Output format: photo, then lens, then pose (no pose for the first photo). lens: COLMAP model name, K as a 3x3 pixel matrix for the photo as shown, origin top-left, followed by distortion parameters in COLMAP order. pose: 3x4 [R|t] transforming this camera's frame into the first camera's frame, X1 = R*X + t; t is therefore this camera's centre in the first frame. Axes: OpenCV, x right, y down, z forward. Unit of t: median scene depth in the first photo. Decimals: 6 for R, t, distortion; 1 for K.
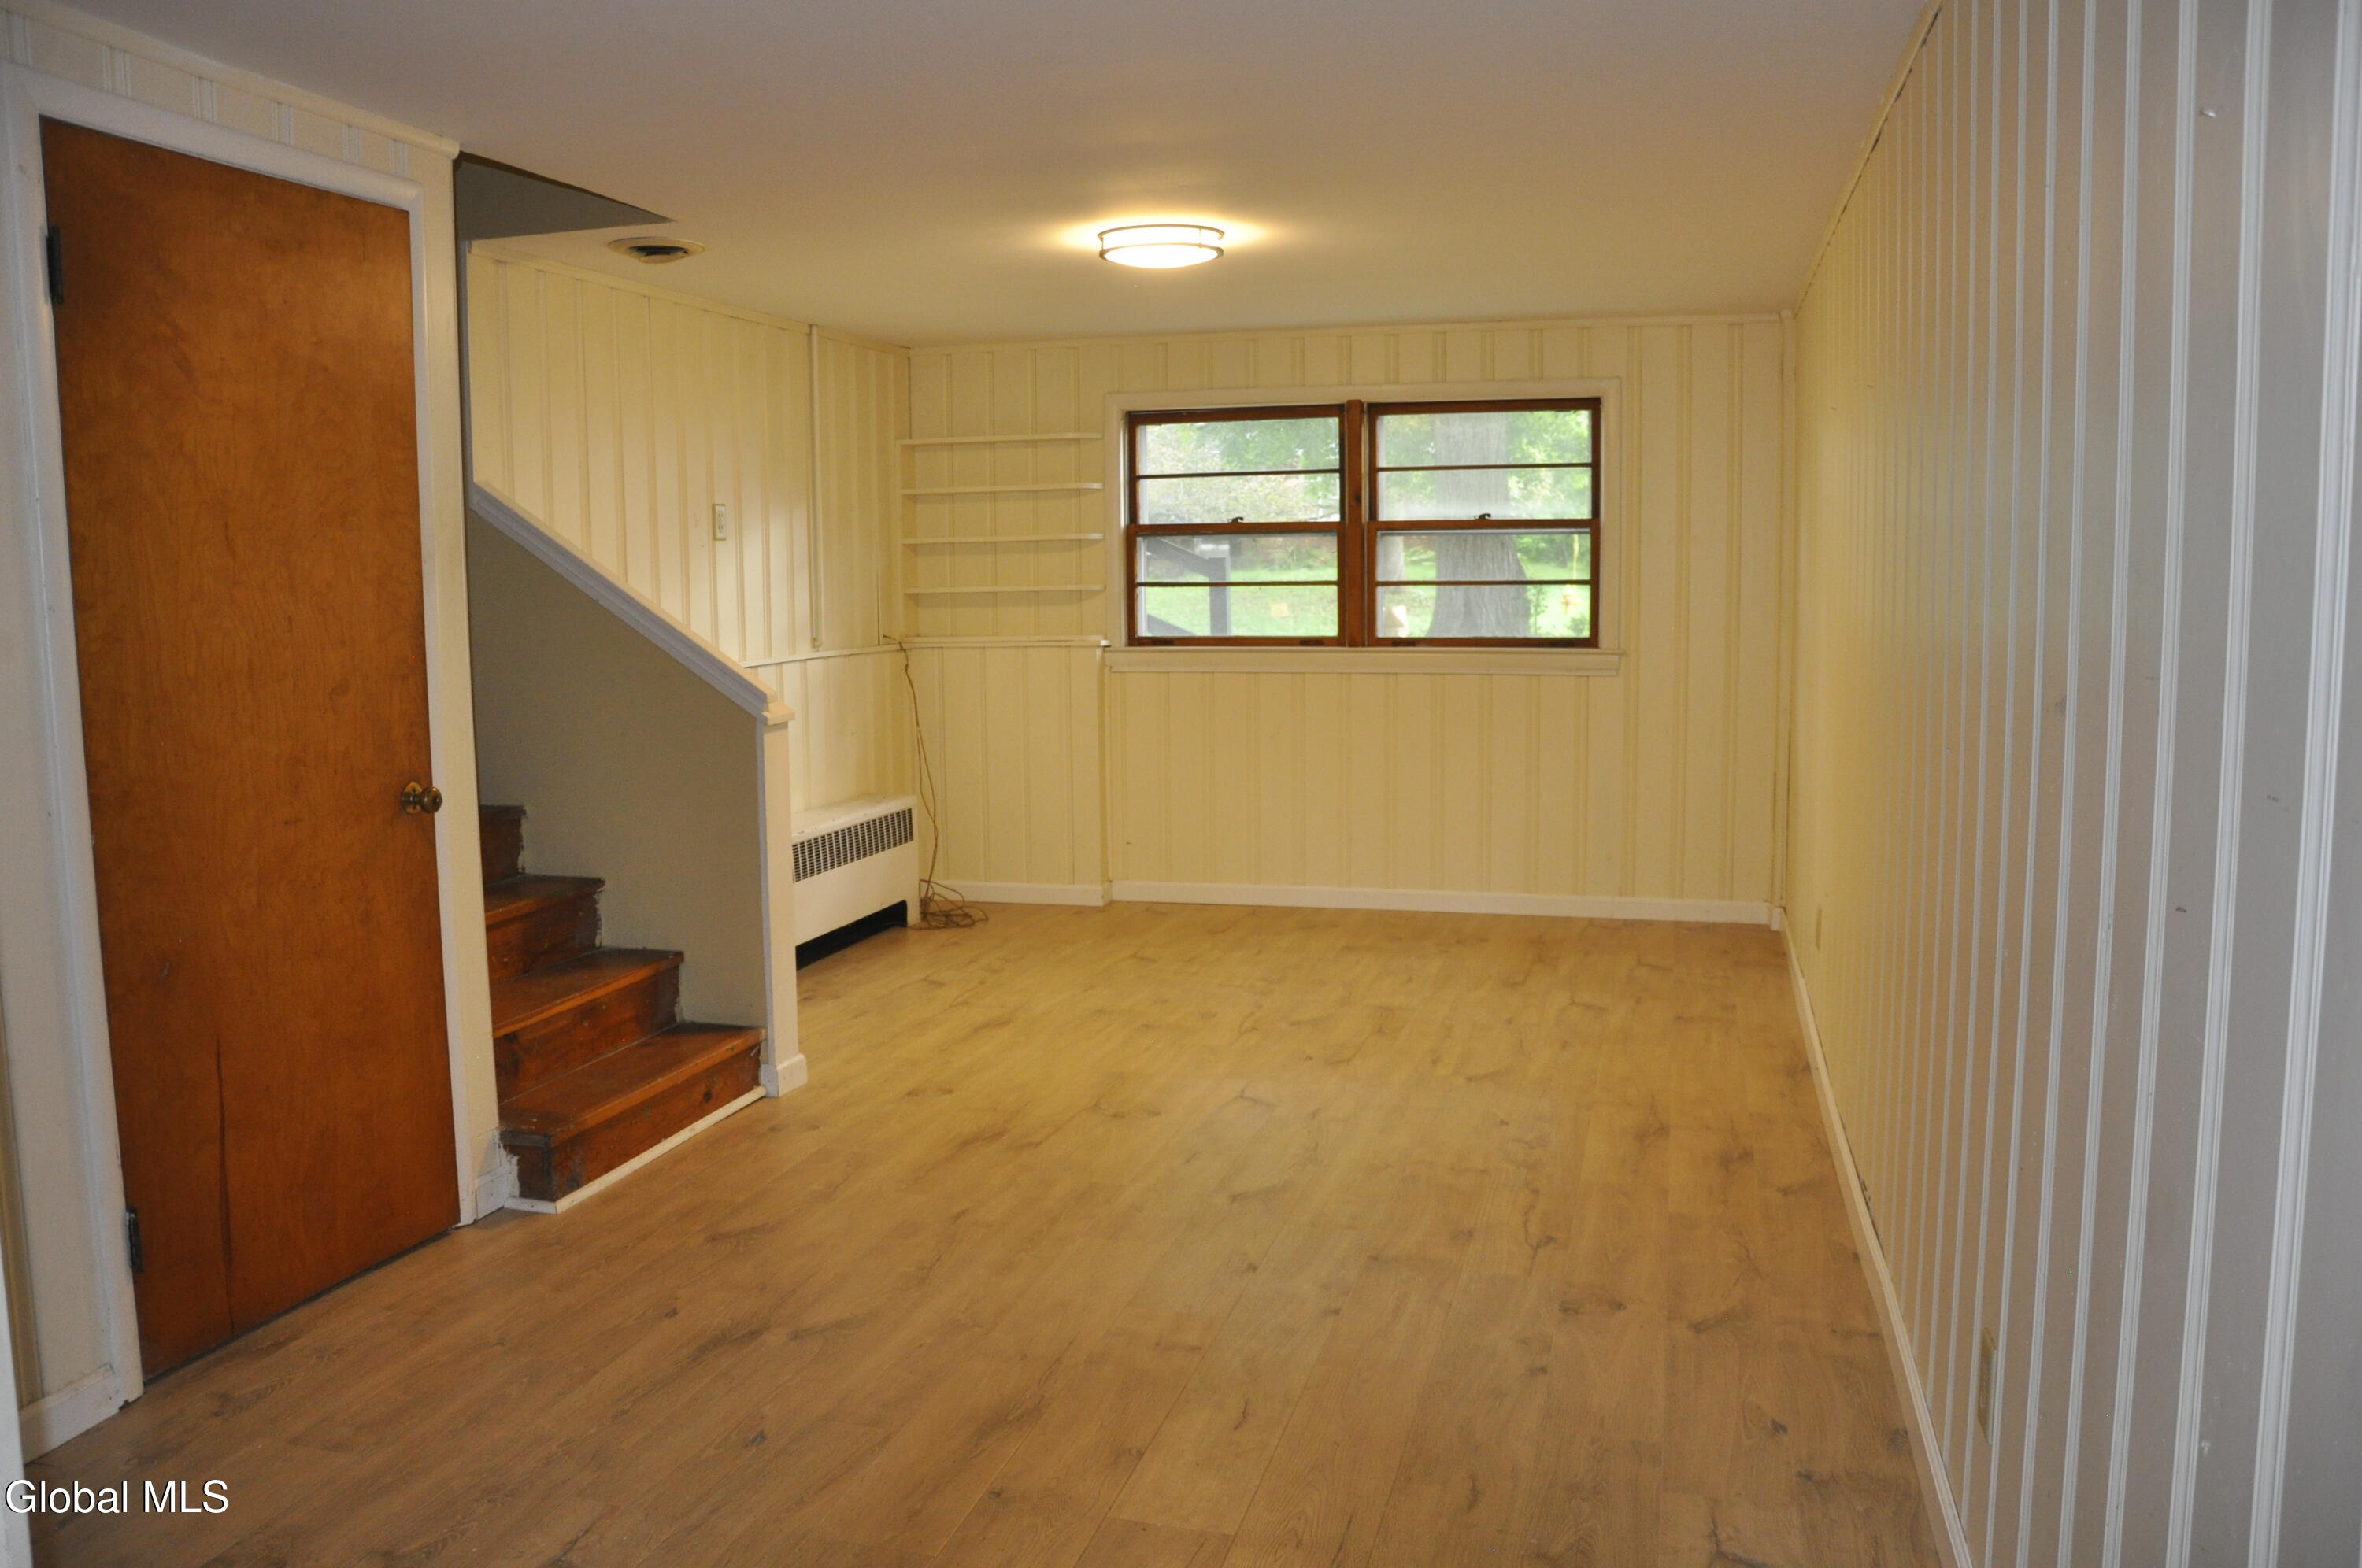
lens RADIAL K [[1833.9, 0, 1181.0], [0, 1833.9, 784.0], [0, 0, 1]] dist [-0.158871, 0.120313]
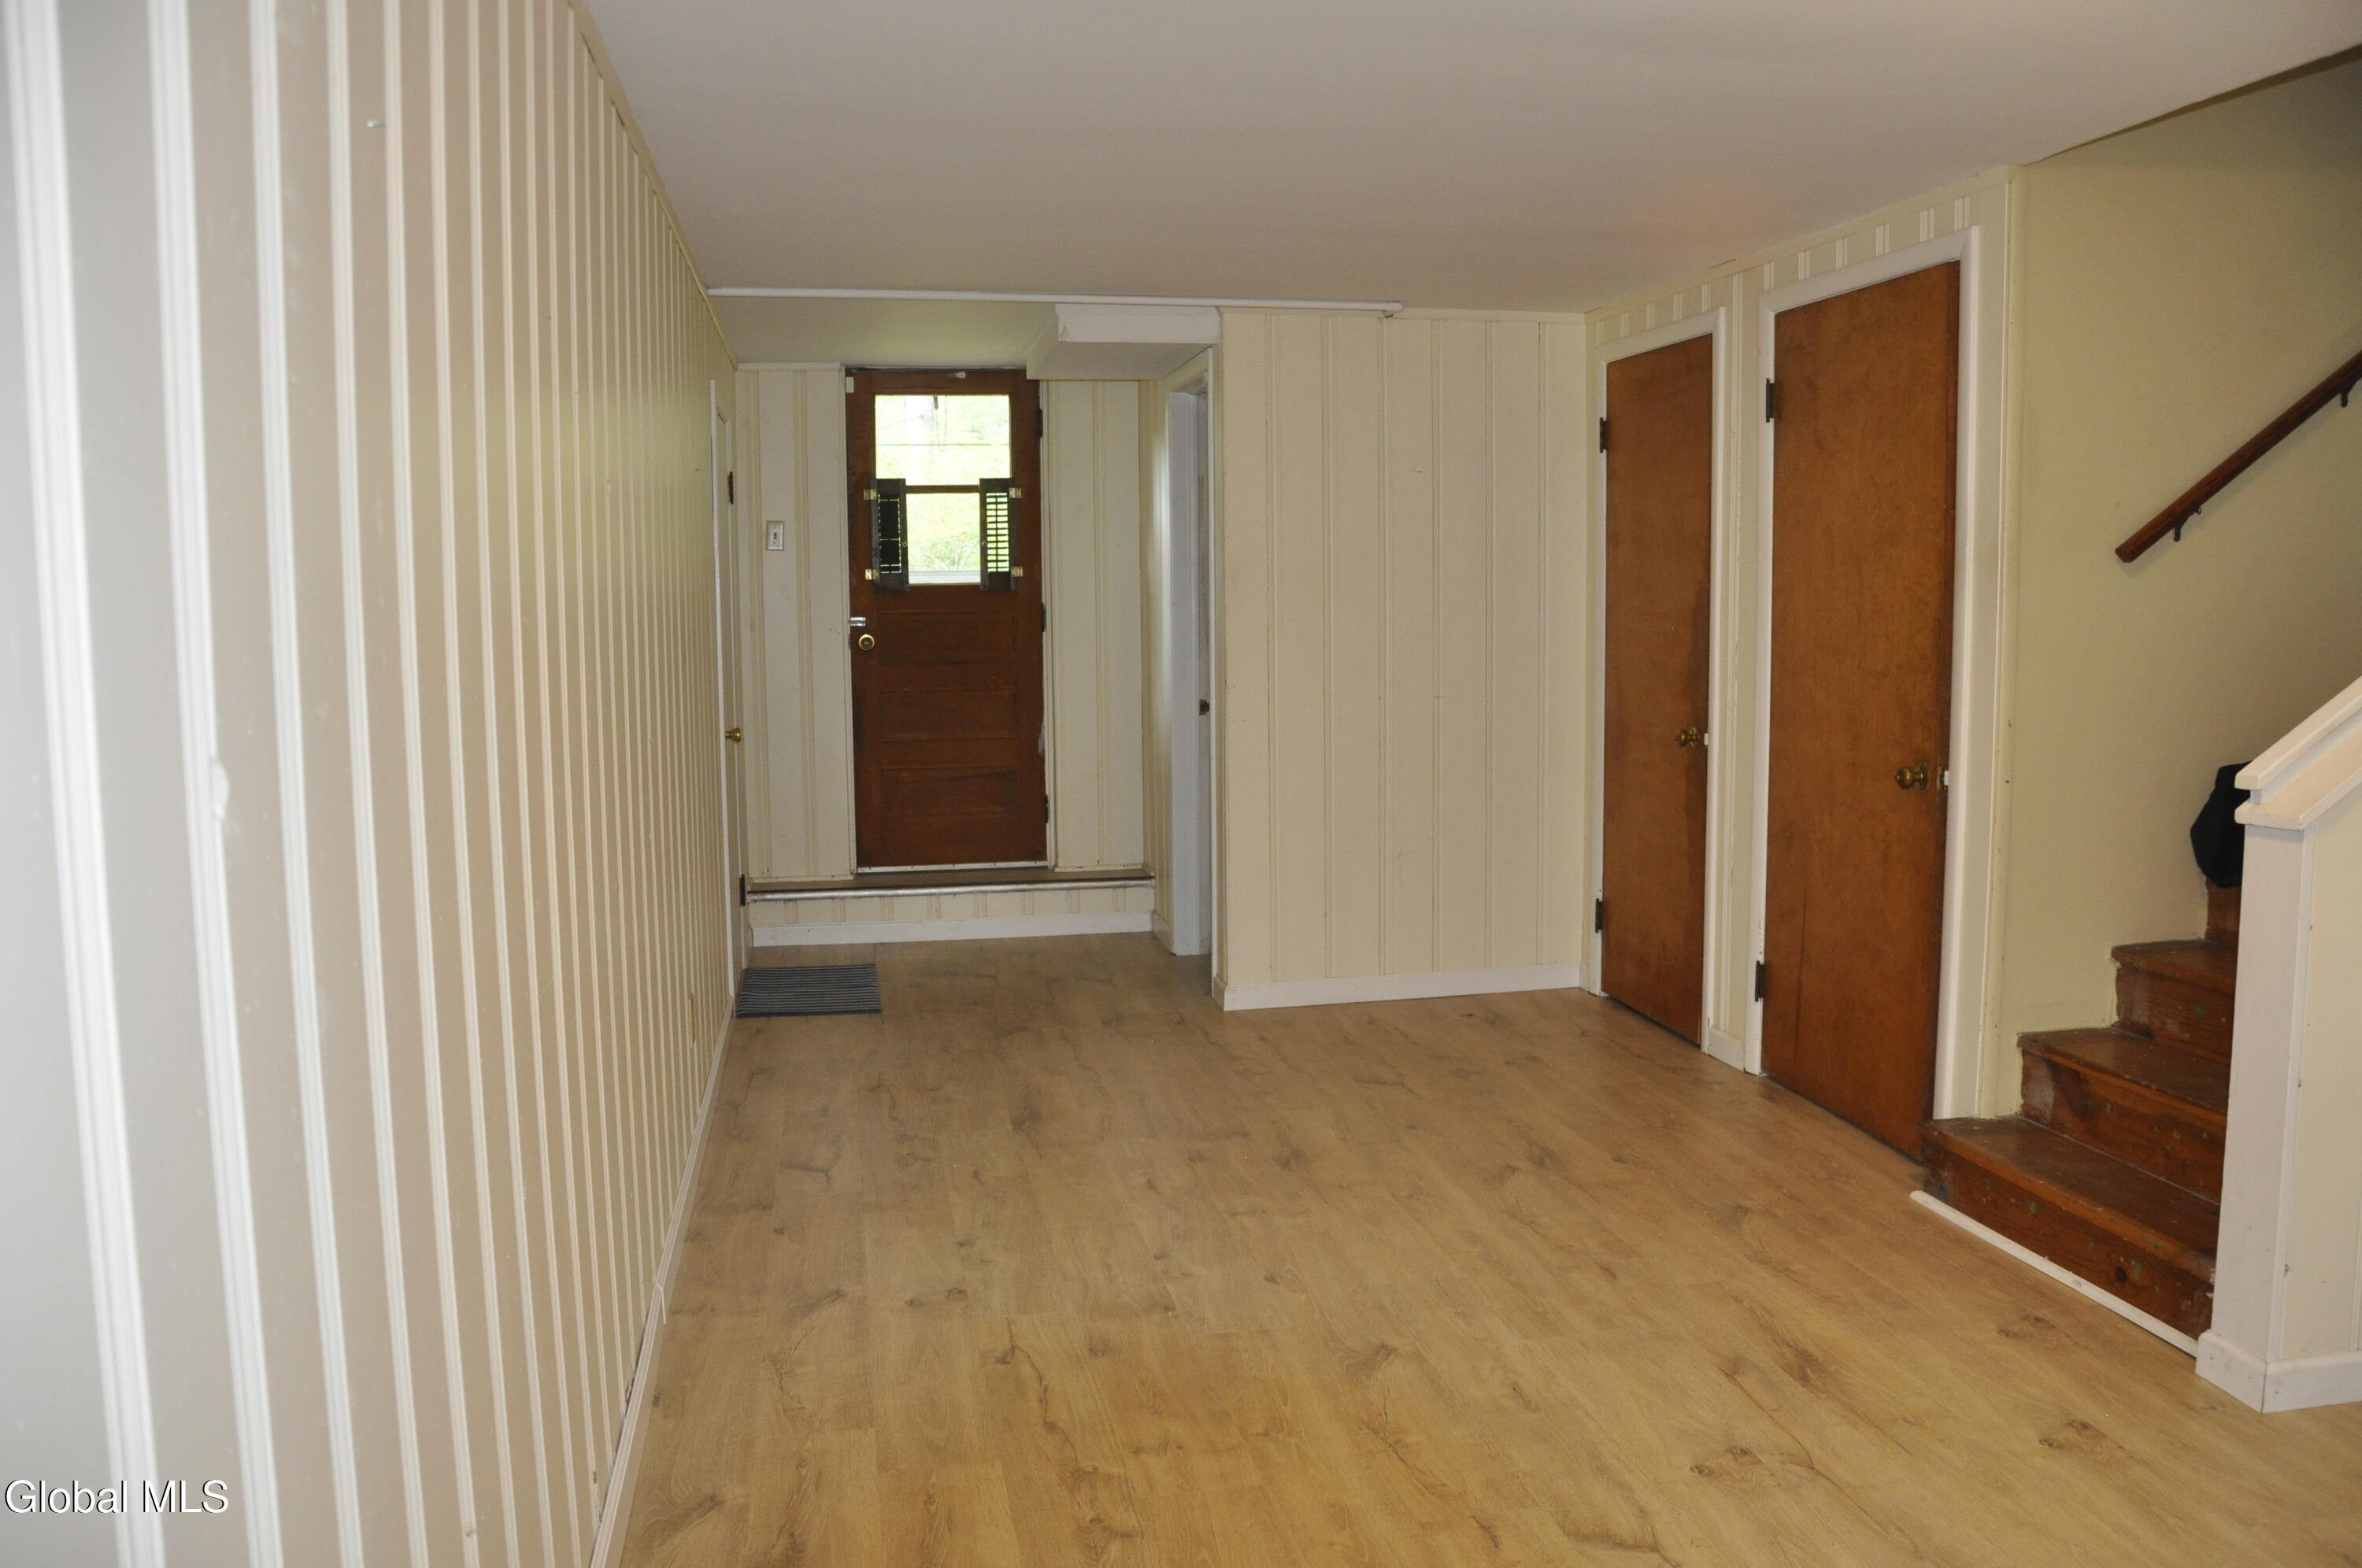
lens RADIAL K [[1833.9, 0, 1181.0], [0, 1833.9, 784.0], [0, 0, 1]] dist [-0.158871, 0.120313]
pose [[-0.899970, 0.065947, -0.430934, 0.492555], [-0.031005, 0.976306, 0.214160, -0.215821], [0.434847, 0.206099, -0.876602, 1.770625]]
